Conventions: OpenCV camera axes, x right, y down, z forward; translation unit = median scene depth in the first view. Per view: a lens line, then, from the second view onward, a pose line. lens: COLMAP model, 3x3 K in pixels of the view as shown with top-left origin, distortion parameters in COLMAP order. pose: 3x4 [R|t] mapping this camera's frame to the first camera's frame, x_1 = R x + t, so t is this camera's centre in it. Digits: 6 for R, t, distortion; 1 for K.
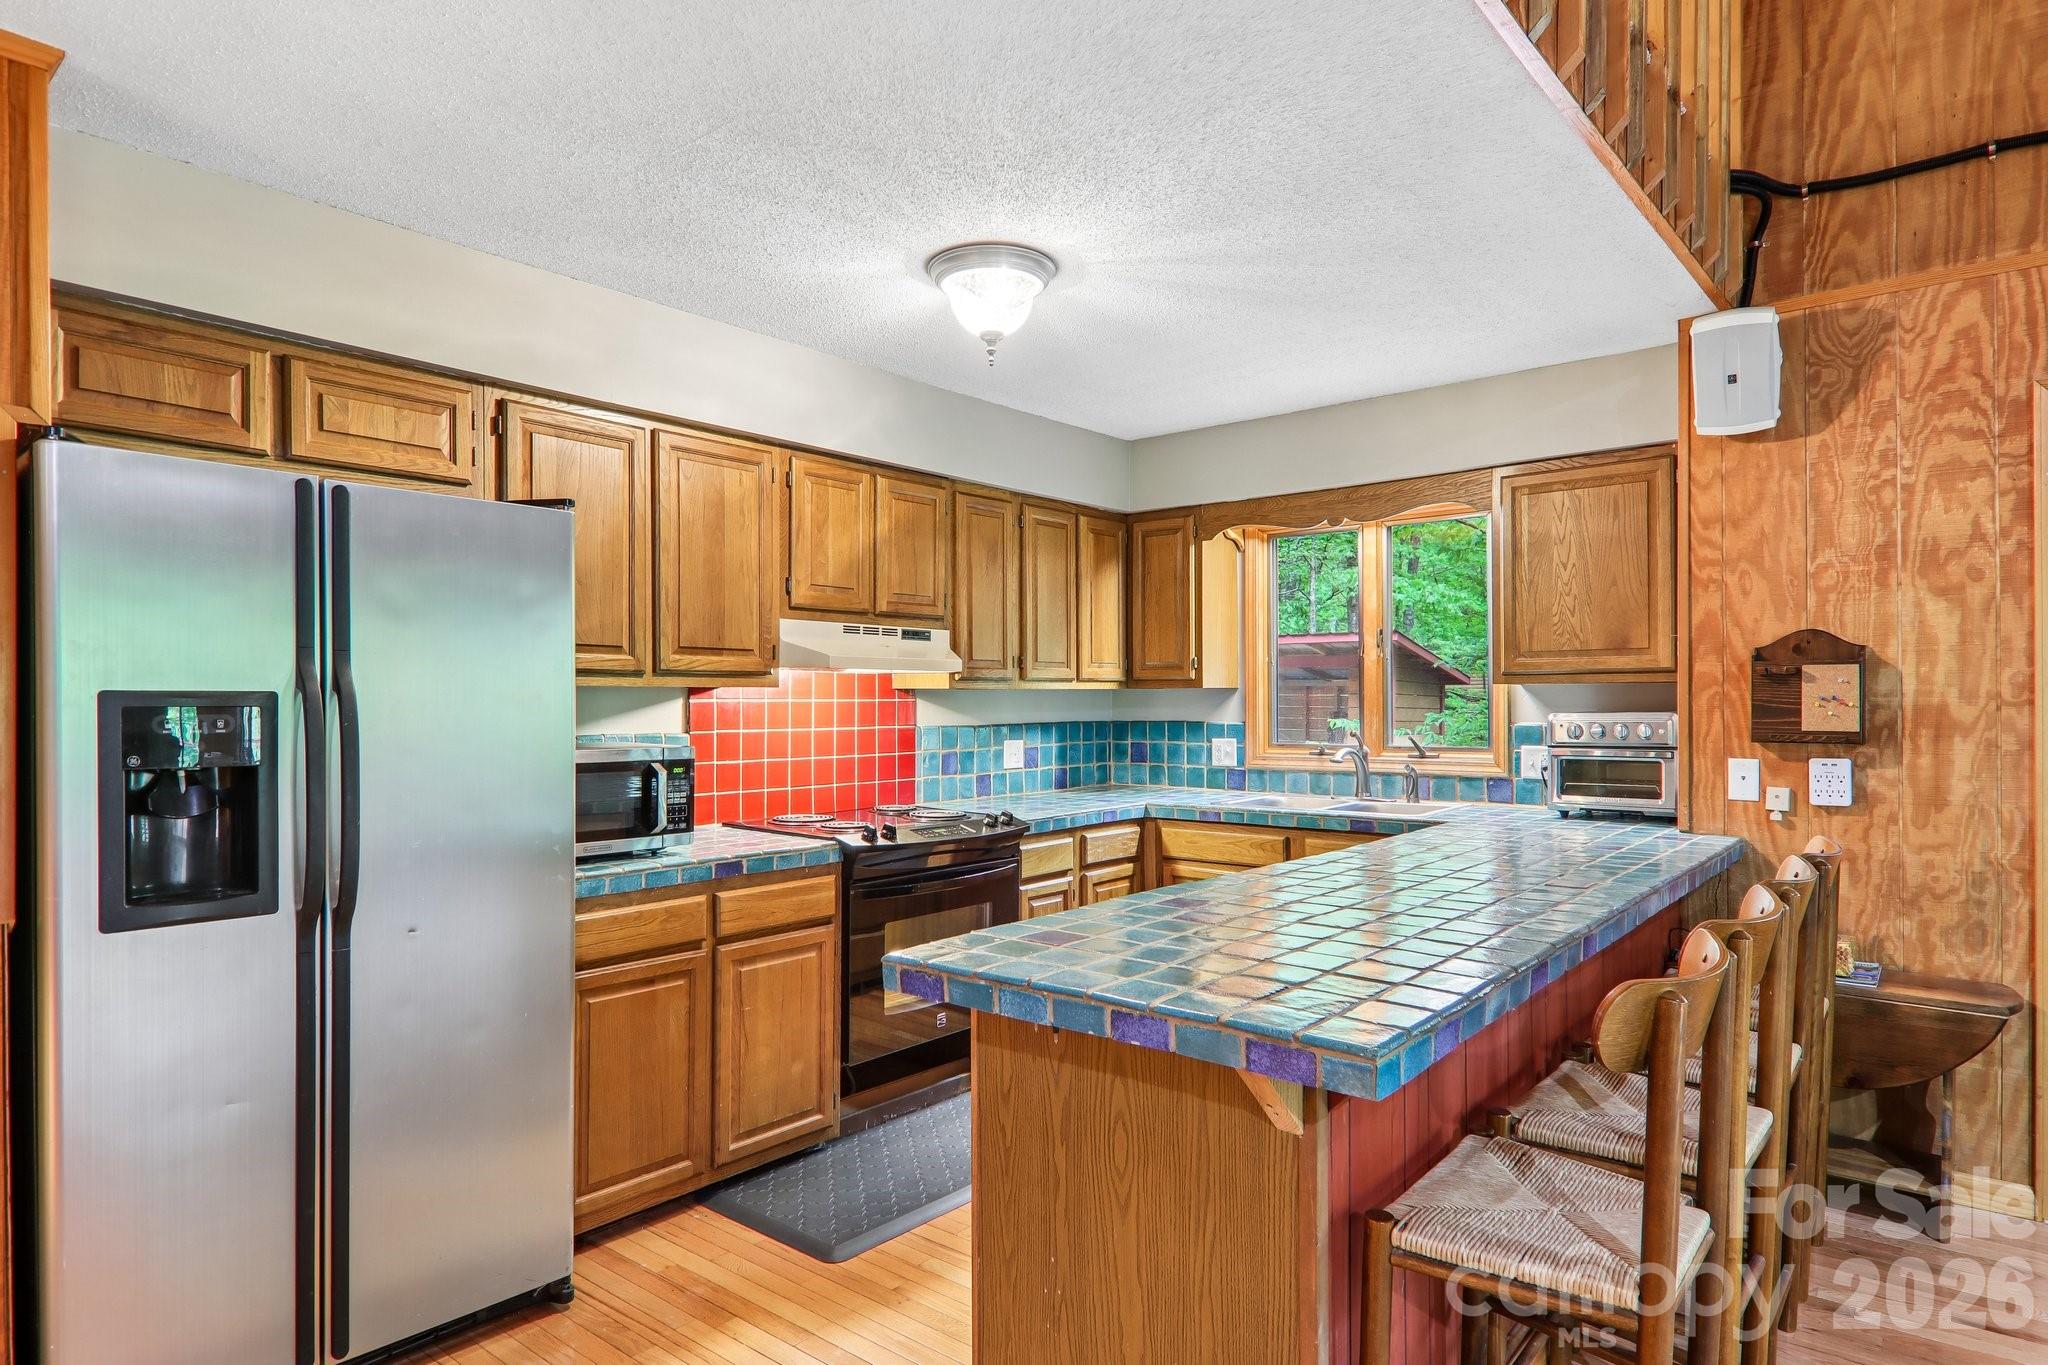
lens RADIAL K [[1158.5, 0, 1023.8], [0, 1158.5, 687.5], [0, 0, 1]] dist [0.020955, -0.024067]
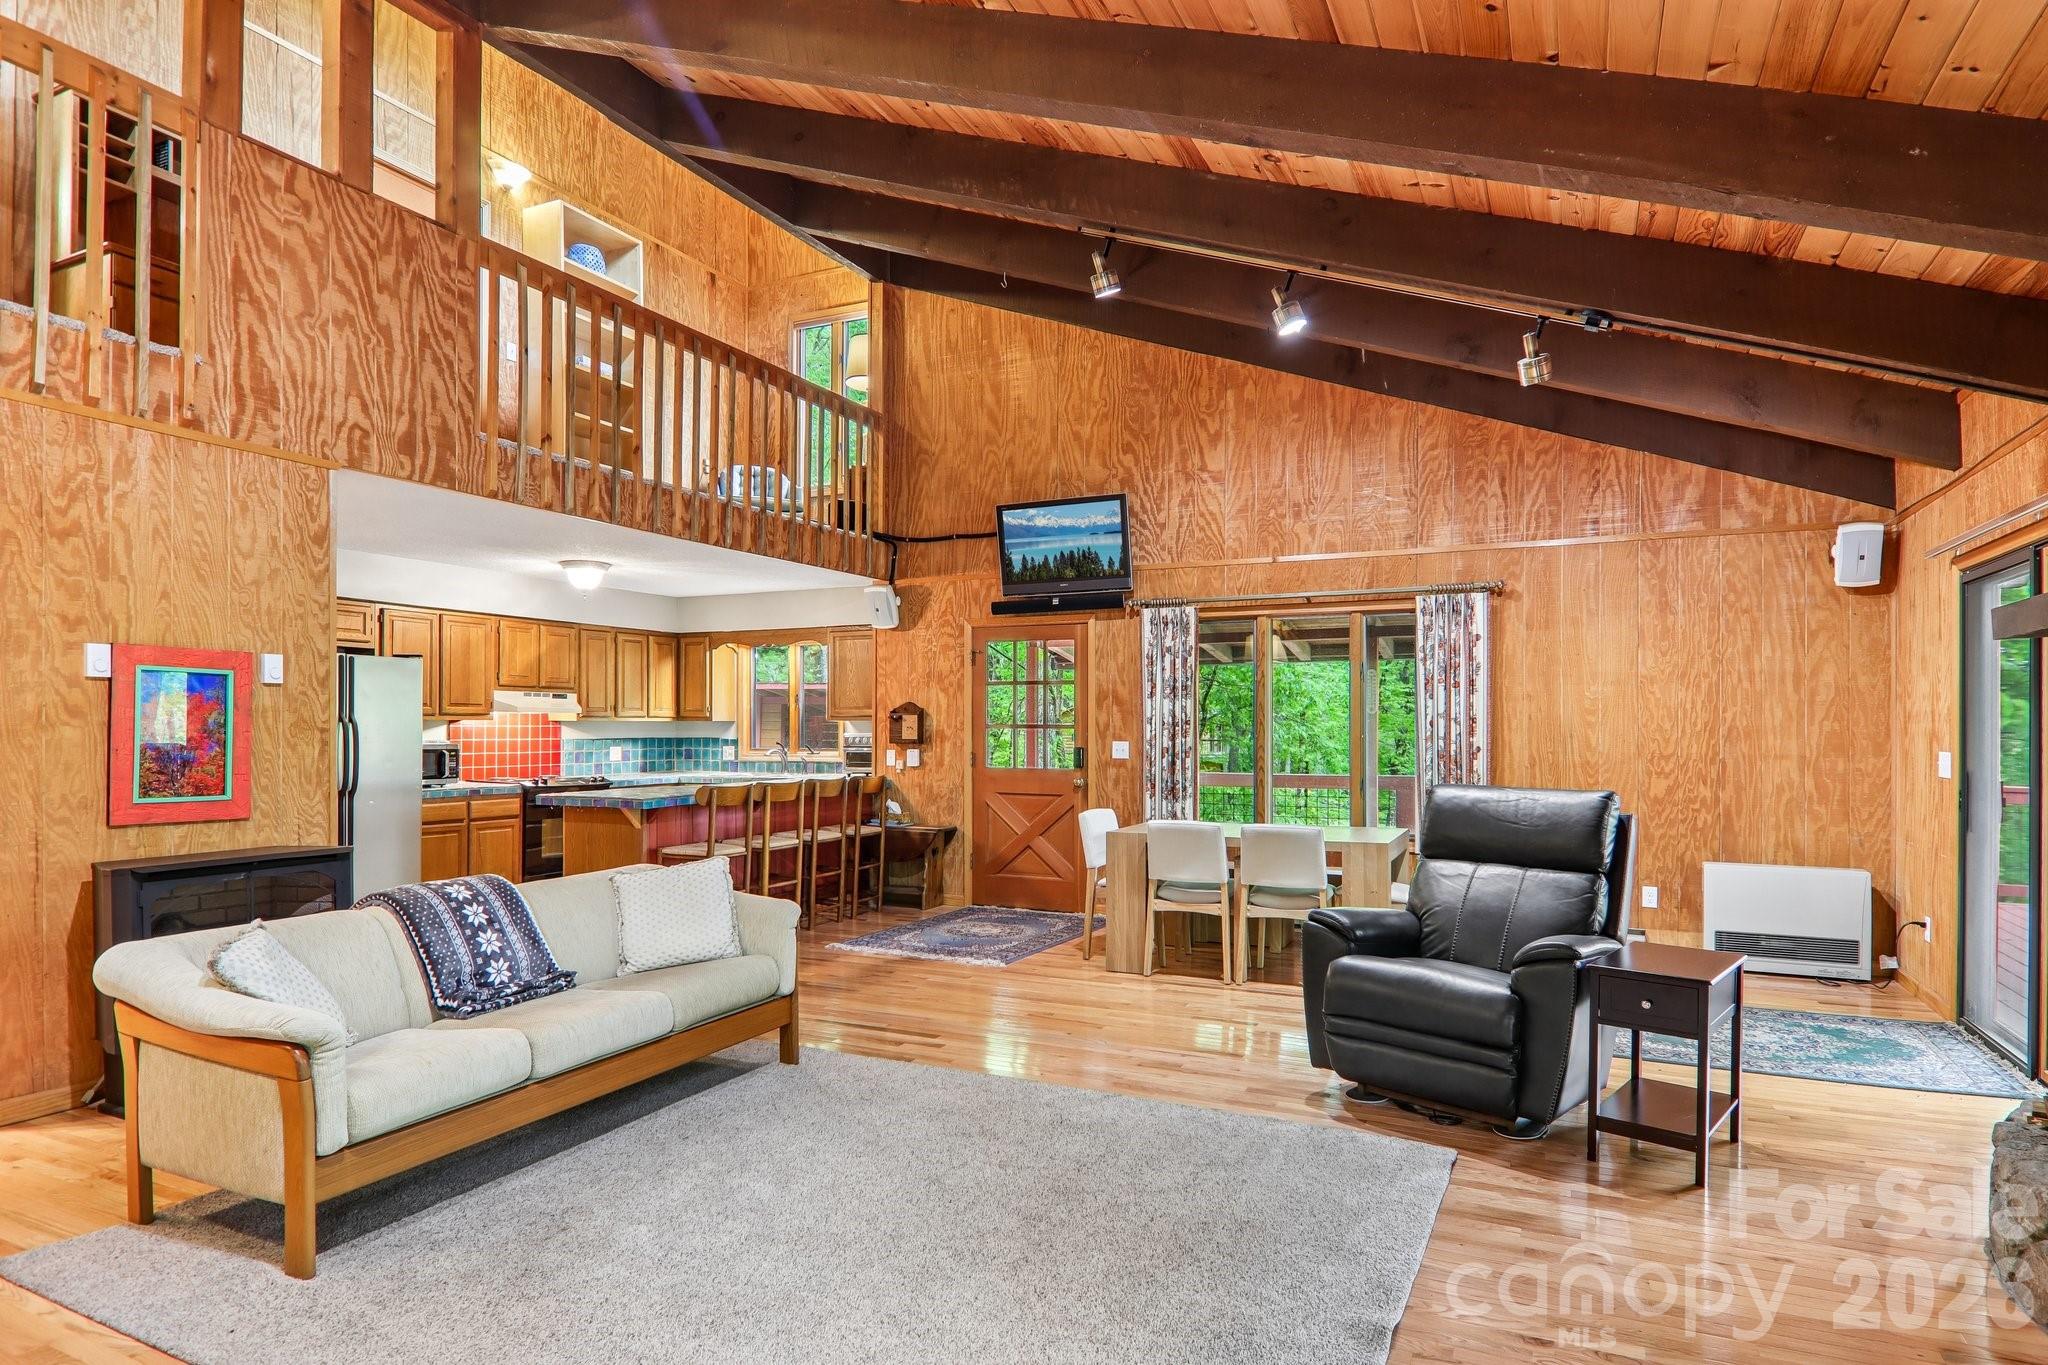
lens RADIAL K [[1141.3, 0, 1029.1], [0, 1141.3, 729.7], [0, 0, 1]] dist [0.008872, -0.022173]
pose [[0.964936, 0.005158, 0.262435, 0.209605], [-0.008311, 0.999906, 0.010905, -0.014039], [-0.262354, -0.012704, 0.964888, -1.398017]]
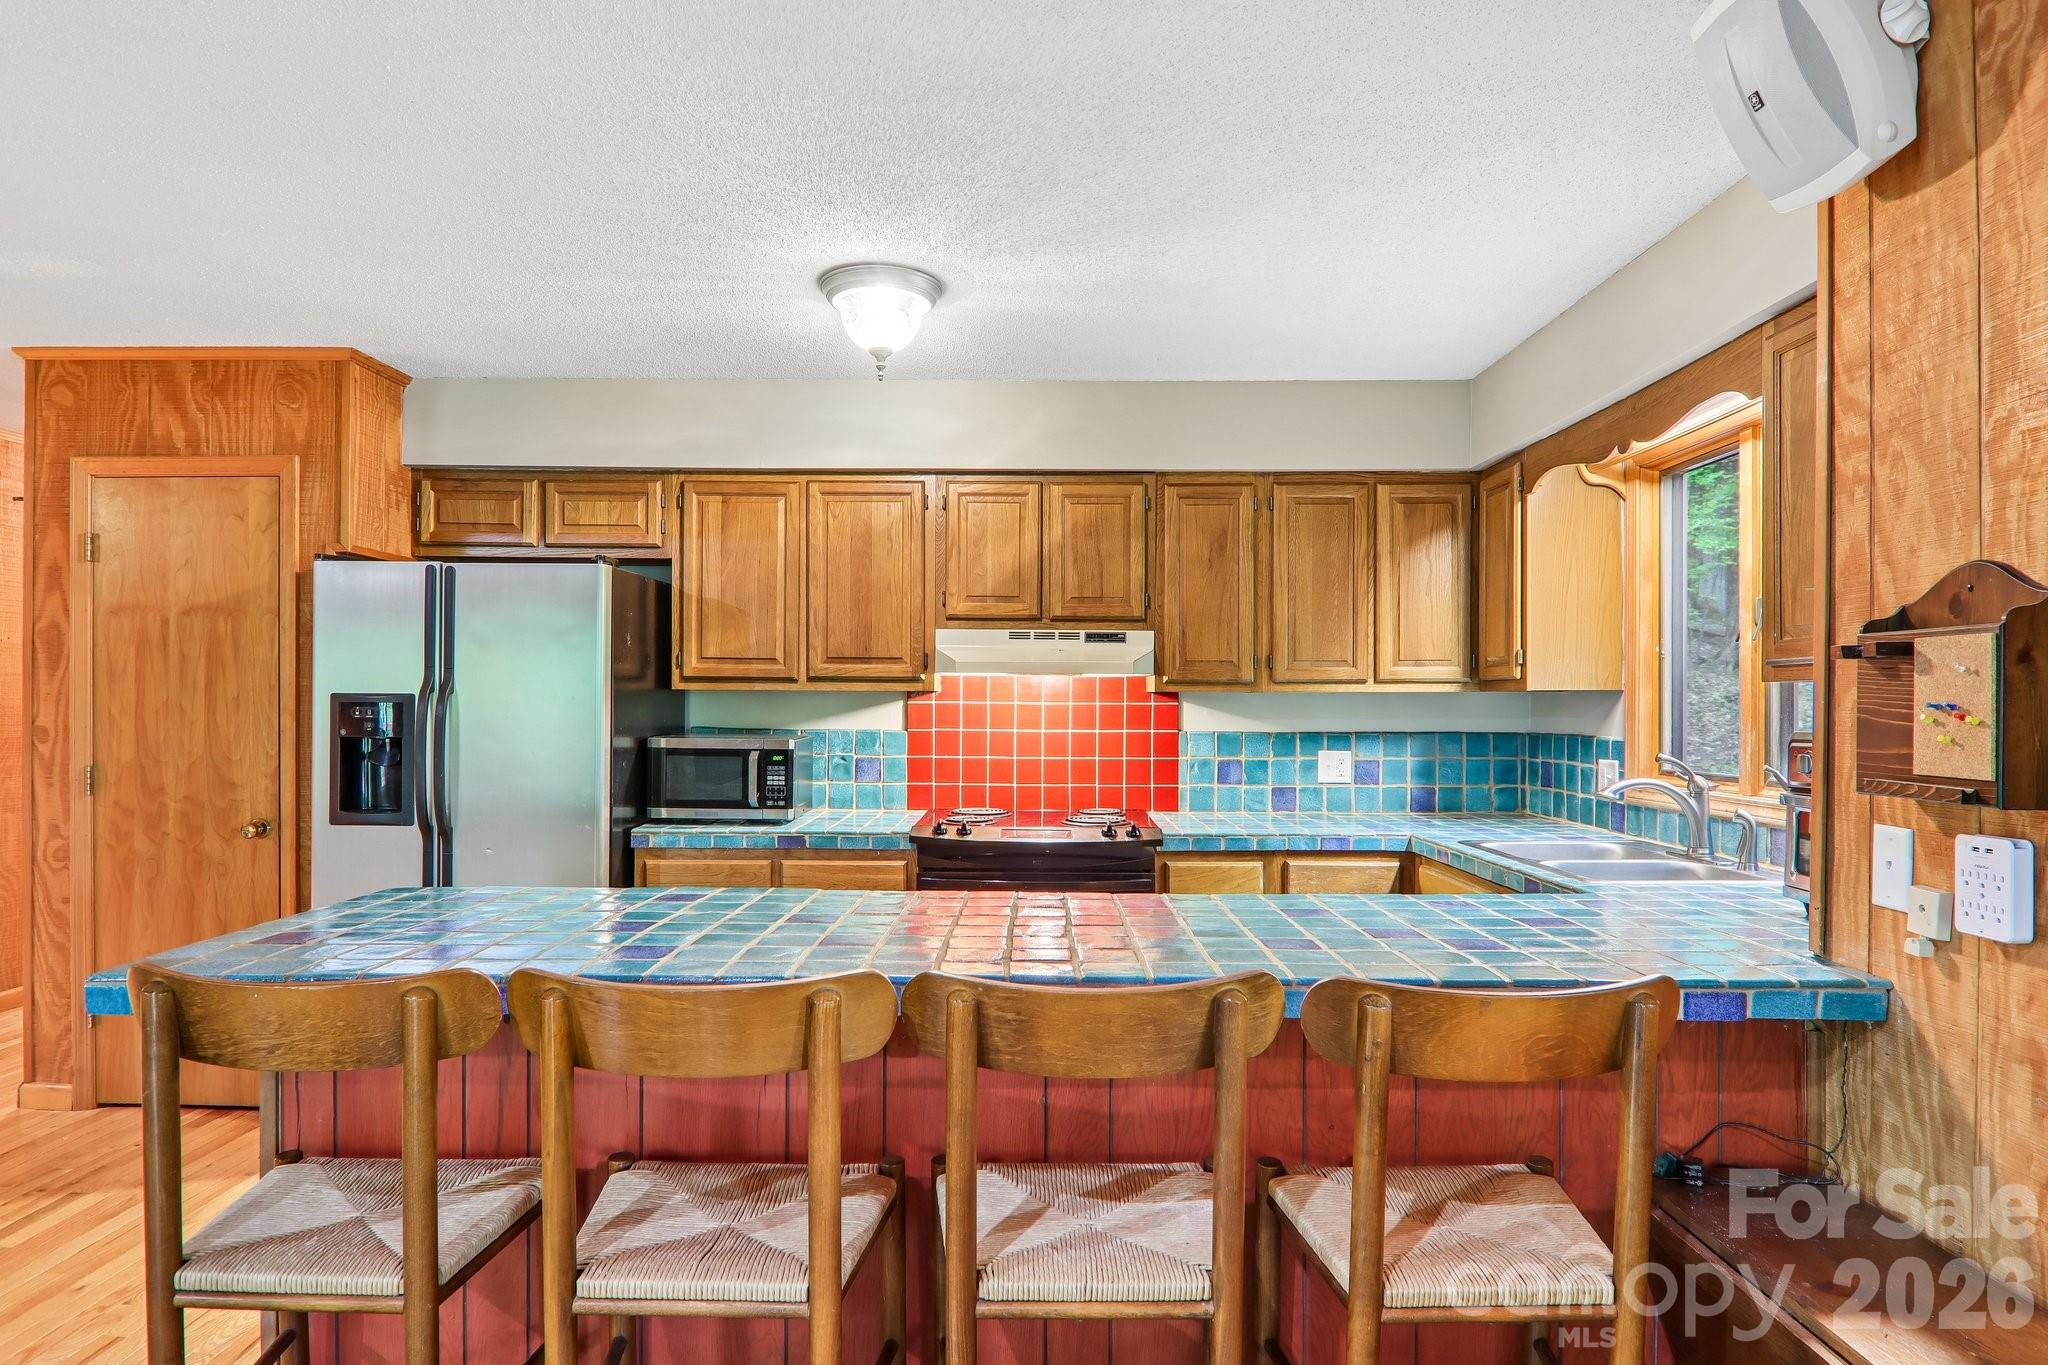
lens RADIAL K [[1158.5, 0, 1023.8], [0, 1158.5, 687.5], [0, 0, 1]] dist [0.020955, -0.024067]
pose [[0.636145, -0.005307, -0.771551, 0.673848], [0.001744, 0.999984, -0.005440, 0.002745], [0.771567, 0.002116, 0.636144, 0.341332]]
